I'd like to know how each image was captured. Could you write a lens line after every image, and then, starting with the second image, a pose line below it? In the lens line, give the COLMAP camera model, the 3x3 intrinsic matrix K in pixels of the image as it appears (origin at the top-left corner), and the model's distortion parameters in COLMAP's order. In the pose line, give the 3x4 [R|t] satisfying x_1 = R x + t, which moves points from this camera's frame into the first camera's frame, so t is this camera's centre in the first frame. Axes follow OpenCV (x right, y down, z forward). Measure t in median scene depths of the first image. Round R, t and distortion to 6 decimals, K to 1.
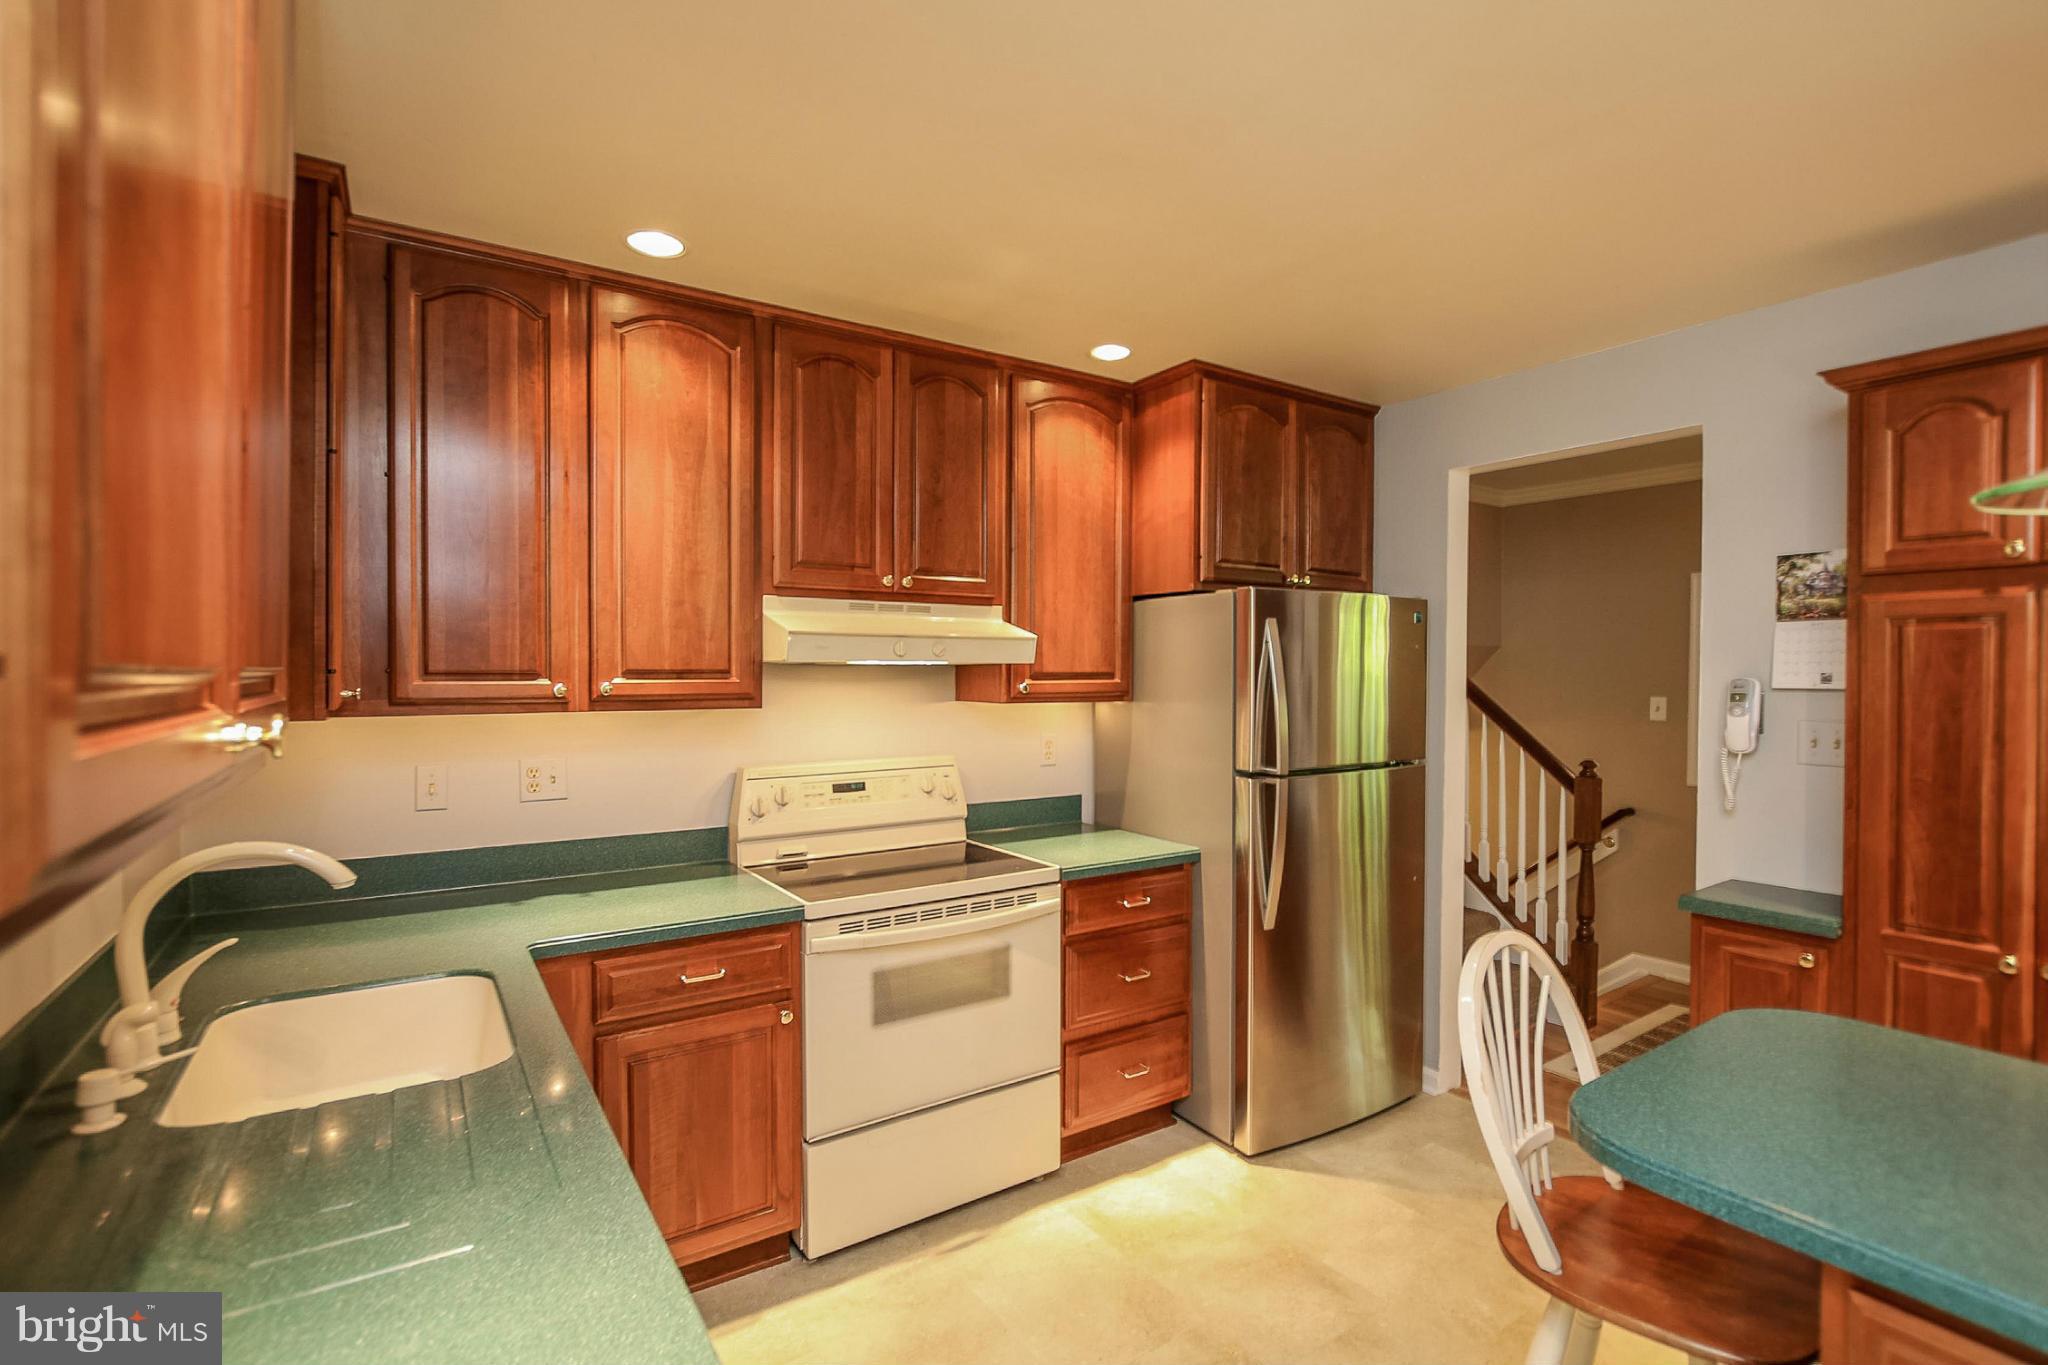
lens RADIAL K [[944.9, 0, 1012.9], [0, 944.9, 683.5], [0, 0, 1]] dist [-0.018530, 0.002131]
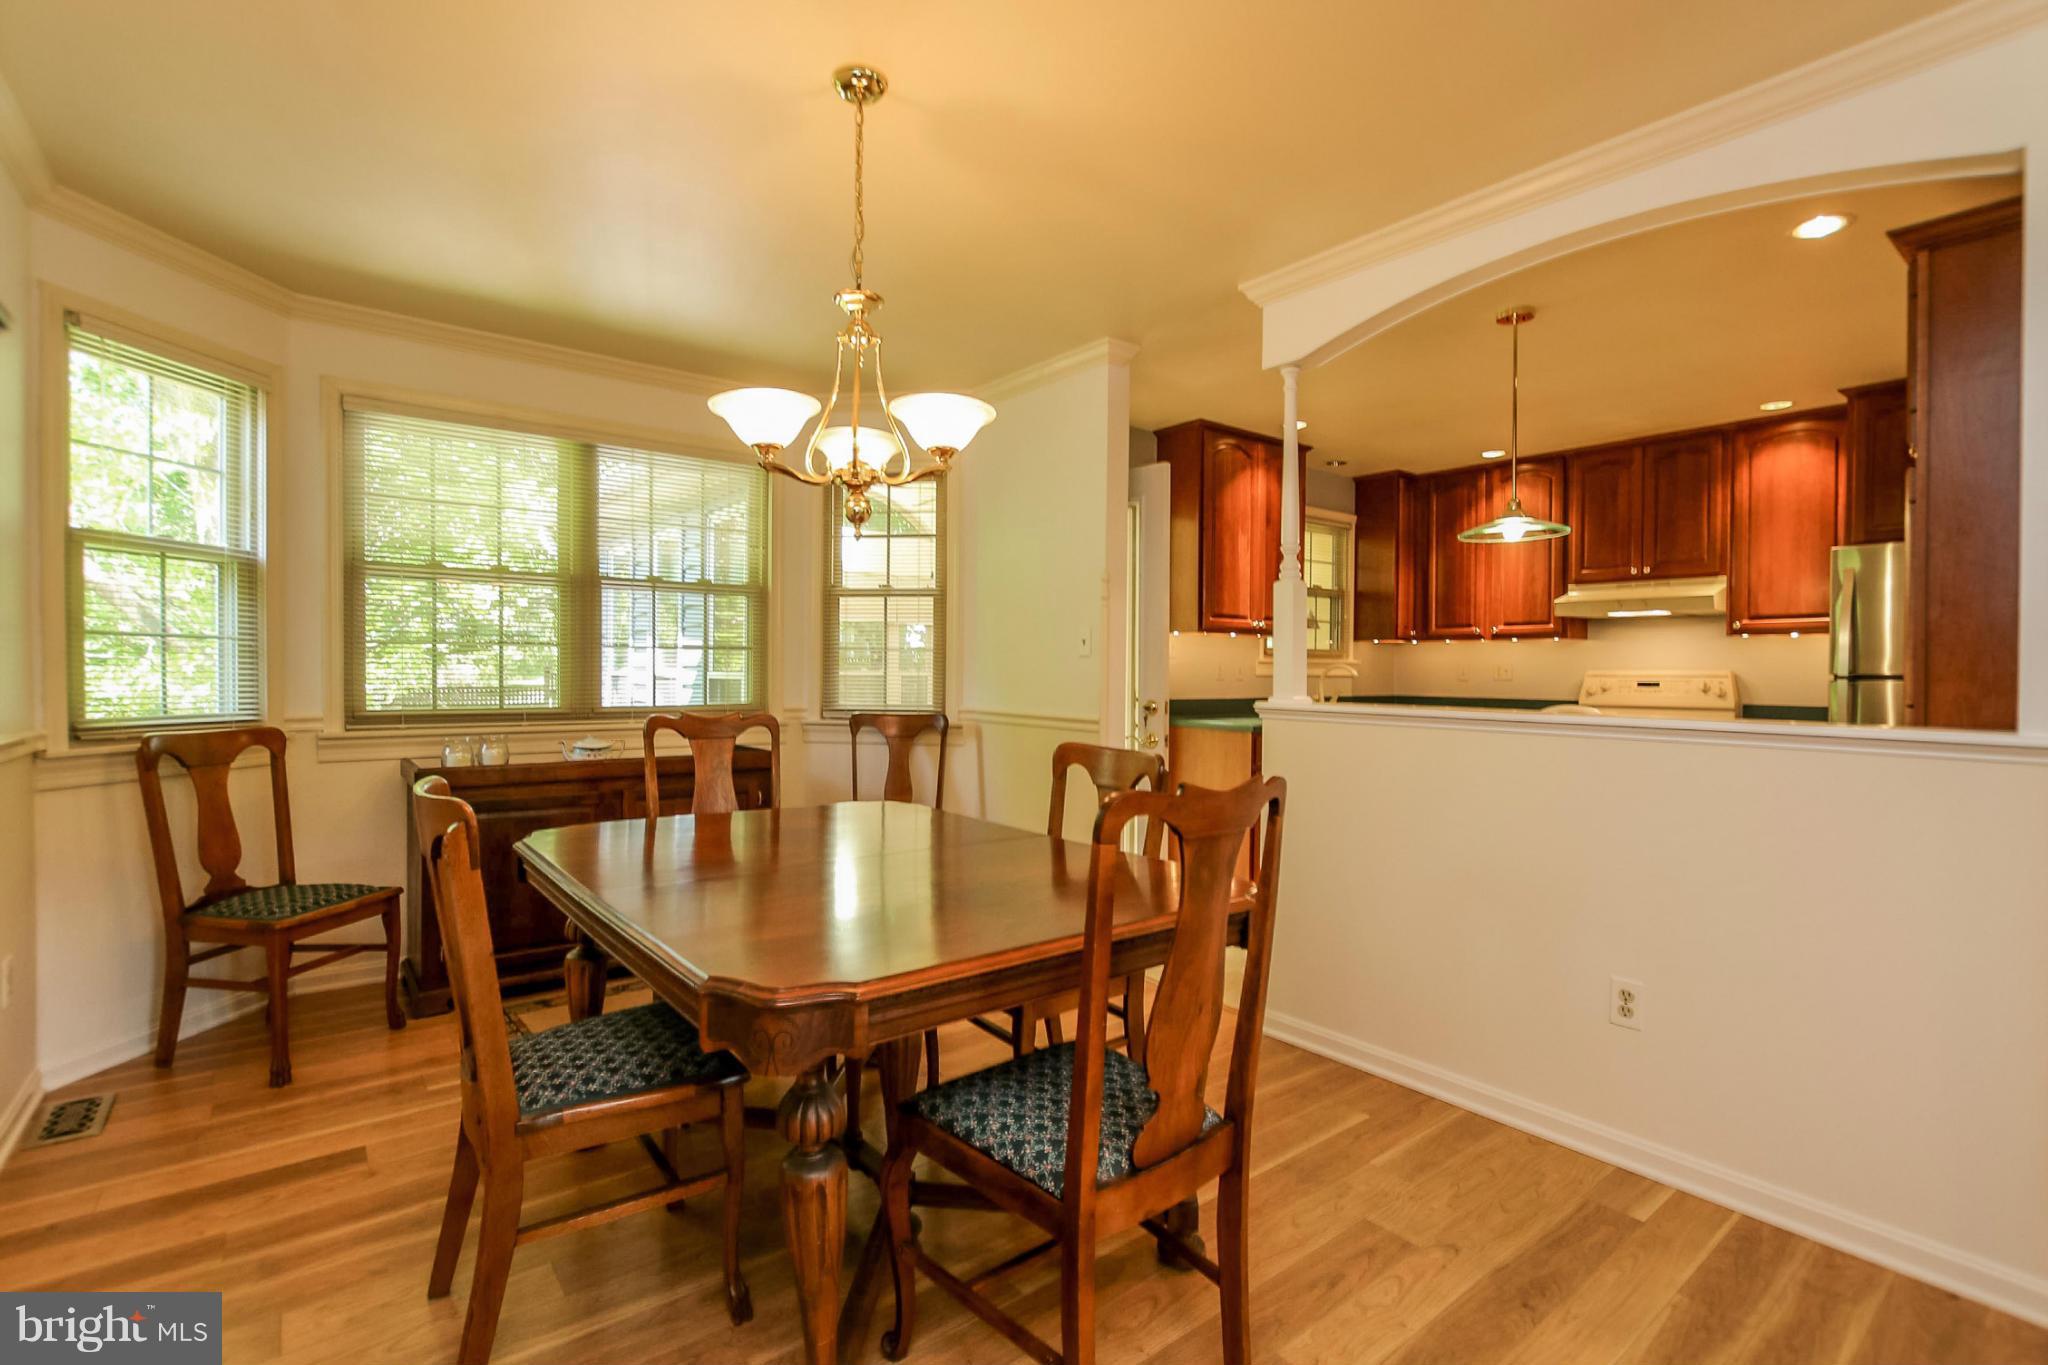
lens RADIAL K [[944.9, 0, 1003.4], [0, 944.9, 679.0], [0, 0, 1]] dist [-0.018530, 0.002131]
pose [[0.072381, 0.010735, -0.997319, 1.767259], [-0.017681, 0.999799, 0.009478, 0.120664], [0.997220, 0.016948, 0.072556, -0.425866]]
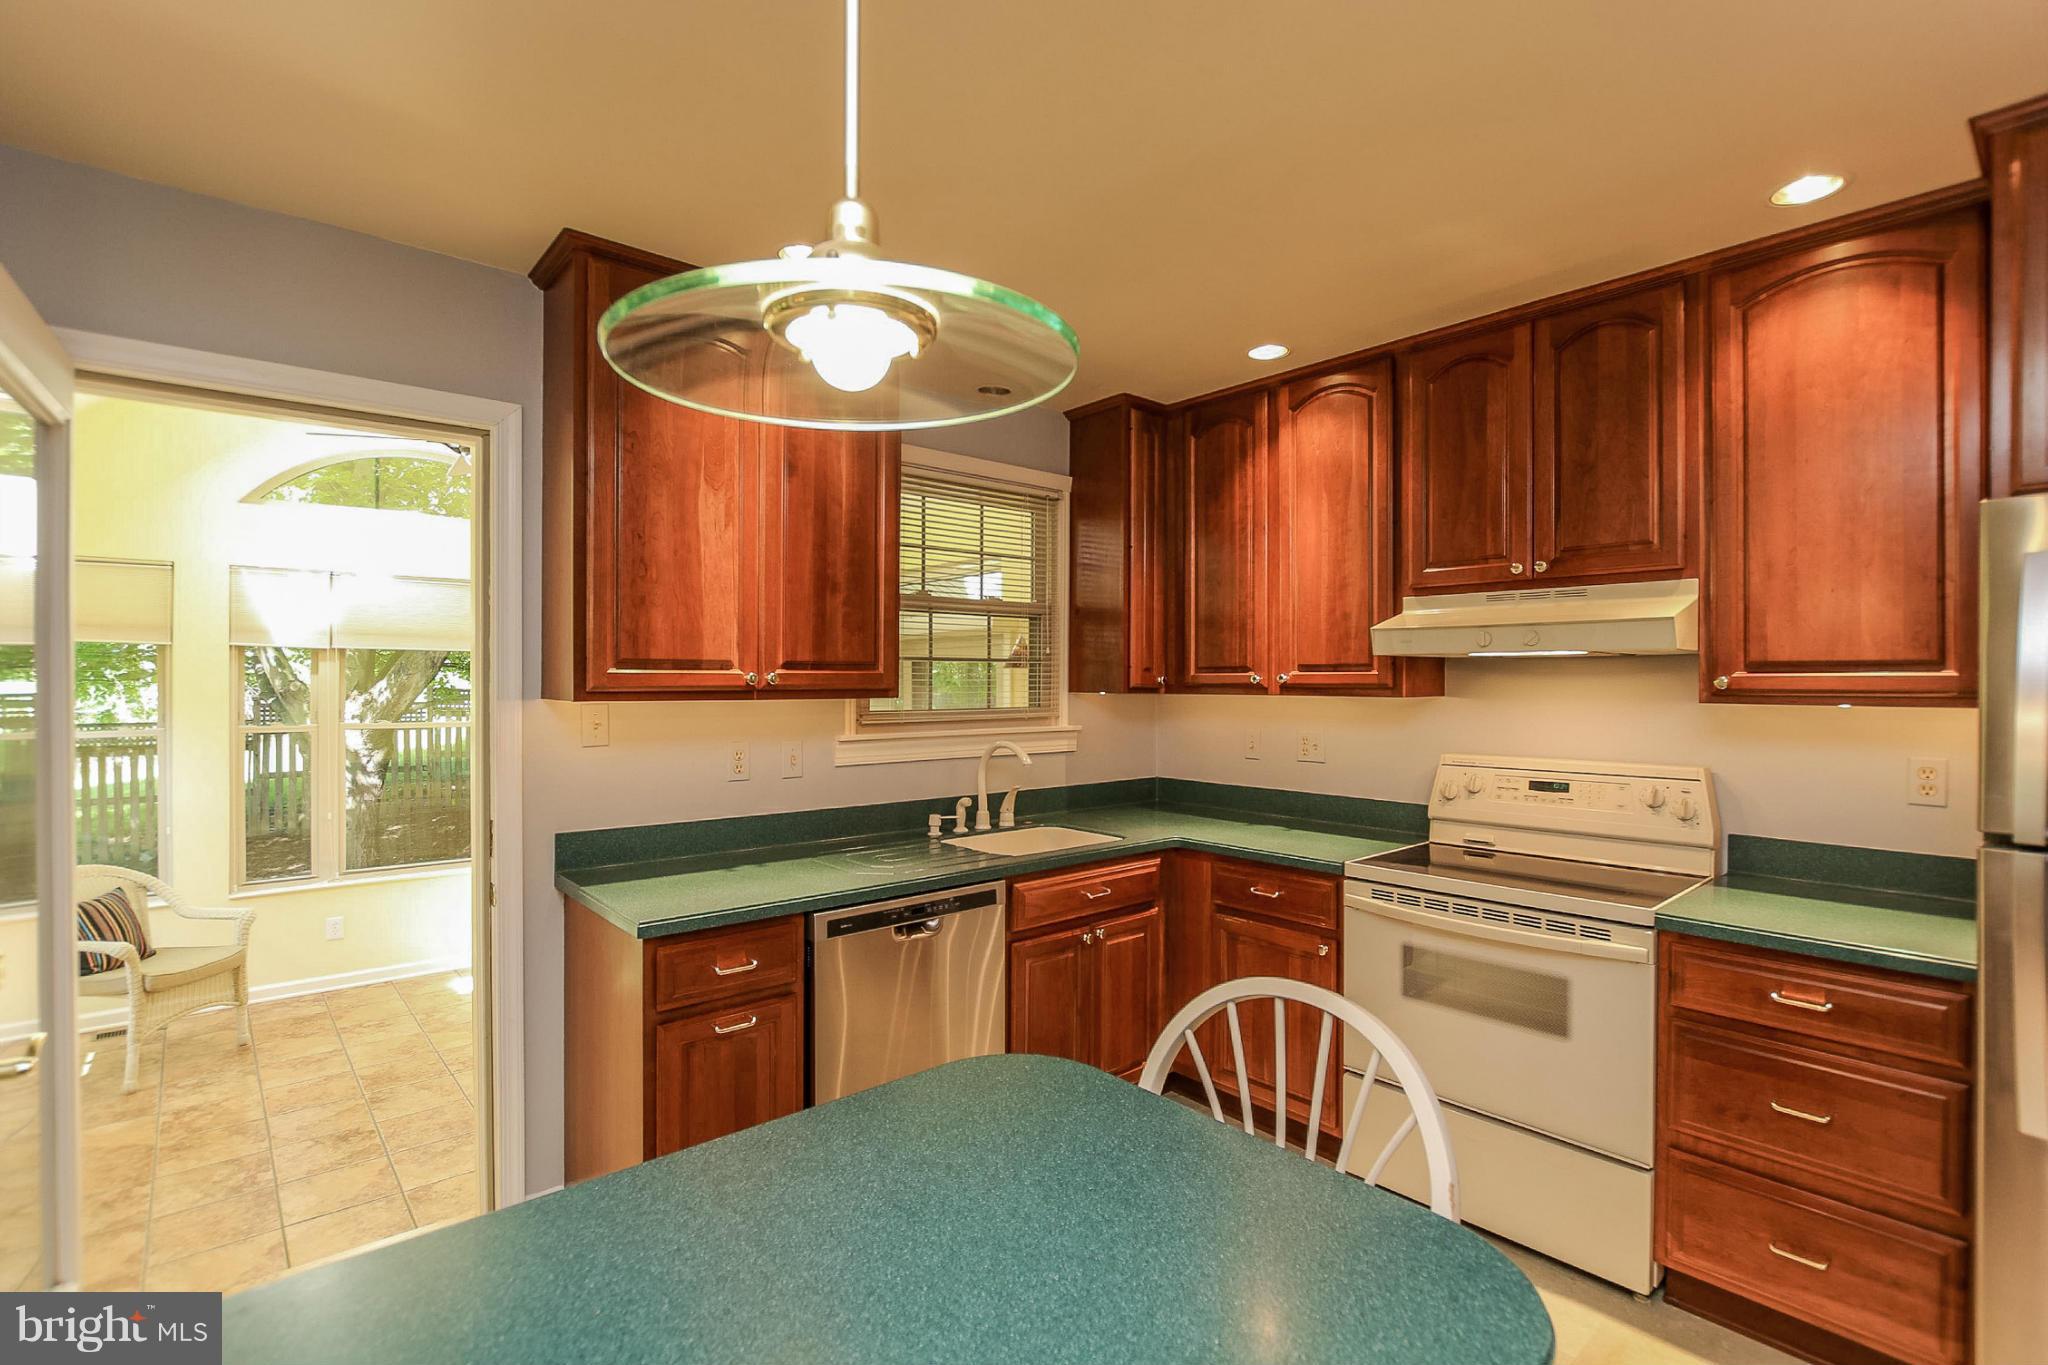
lens RADIAL K [[944.9, 0, 1017.2], [0, 944.9, 682.7], [0, 0, 1]] dist [-0.018530, 0.002131]
pose [[0.131761, 0.002958, -0.991277, 0.795025], [-0.012828, 0.999917, 0.001278, 0.013335], [0.991198, 0.012547, 0.131788, 0.396628]]
